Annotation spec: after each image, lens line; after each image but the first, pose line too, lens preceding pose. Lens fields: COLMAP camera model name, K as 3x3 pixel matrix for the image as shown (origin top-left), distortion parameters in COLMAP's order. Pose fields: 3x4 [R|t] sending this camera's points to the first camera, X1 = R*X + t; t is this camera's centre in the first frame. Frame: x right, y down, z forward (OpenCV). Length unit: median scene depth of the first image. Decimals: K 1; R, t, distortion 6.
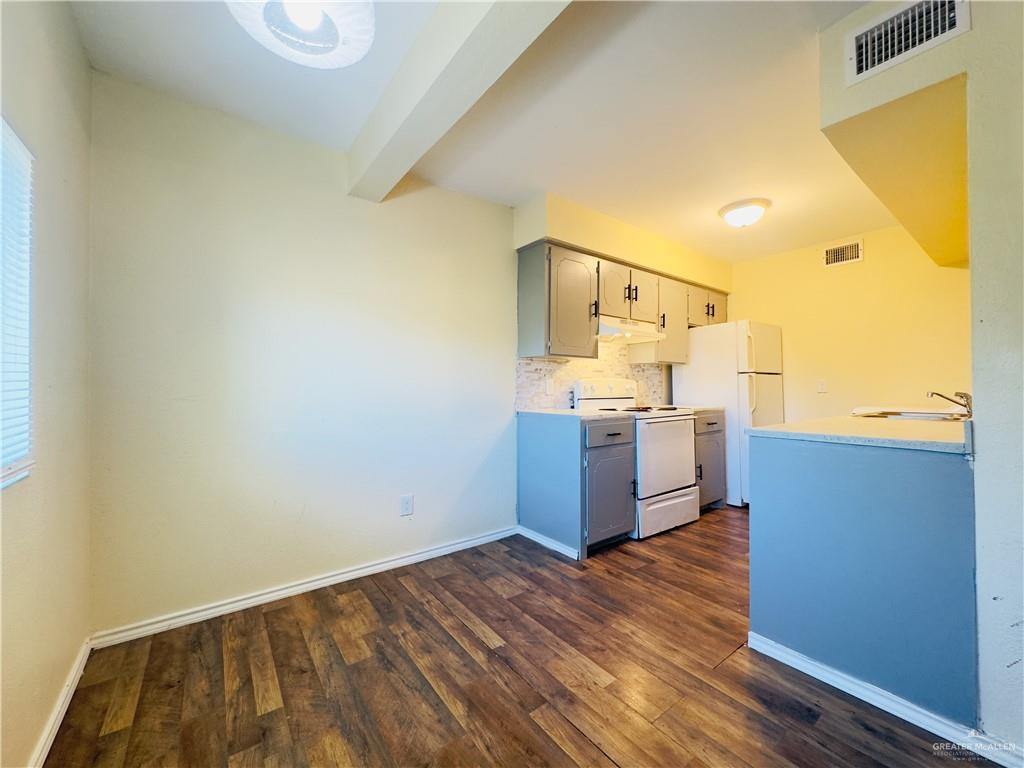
lens RADIAL K [[407.6, 0, 507.7], [0, 407.6, 386.1], [0, 0, 1]] dist [-0.002575, 0.000268]
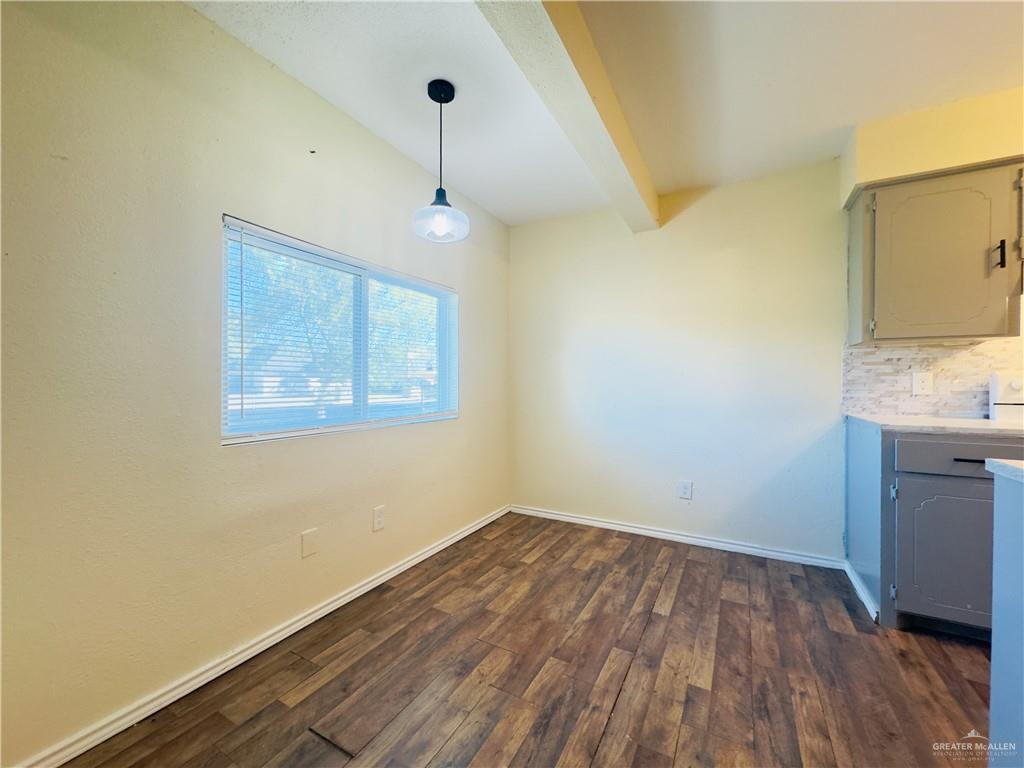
lens RADIAL K [[407.6, 0, 510.8], [0, 407.6, 383.4], [0, 0, 1]] dist [-0.002575, 0.000268]
pose [[0.407152, 0.003500, -0.913354, 0.731660], [0.000692, 0.999991, 0.004140, -0.003127], [0.913360, -0.002318, 0.407146, 0.144352]]
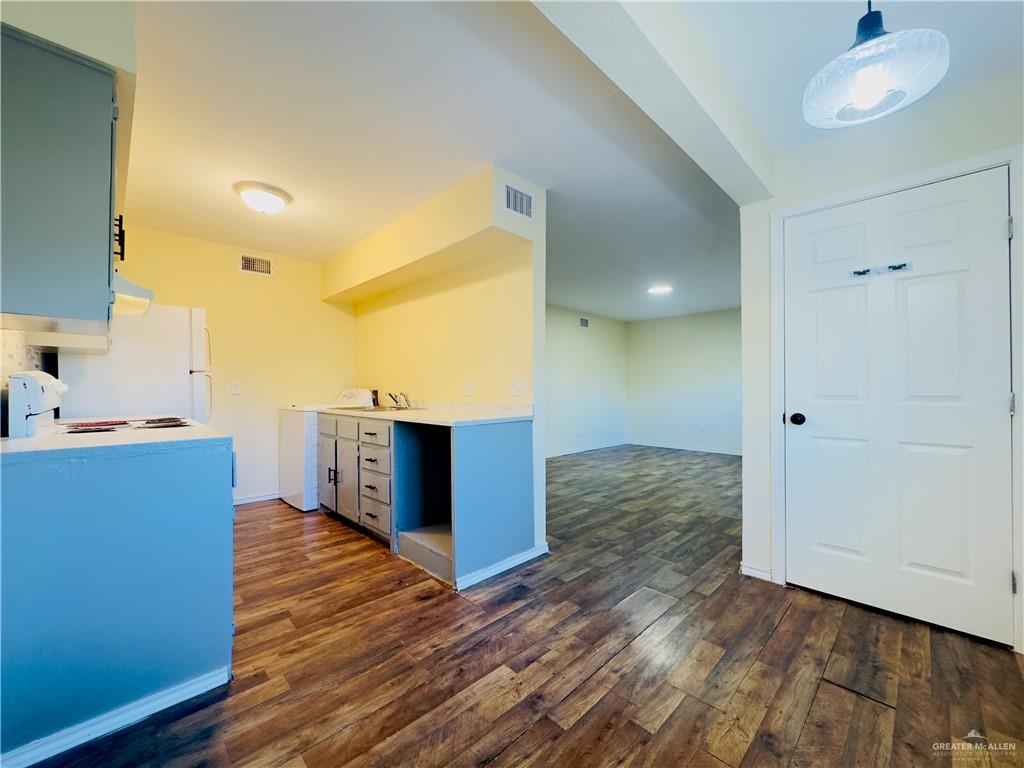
lens RADIAL K [[407.6, 0, 517.2], [0, 407.6, 387.2], [0, 0, 1]] dist [-0.002575, 0.000268]
pose [[-0.145329, 0.006125, 0.989364, -0.608521], [-0.002930, 0.999974, -0.006621, 0.006483], [-0.989379, -0.003861, -0.145307, 0.868694]]
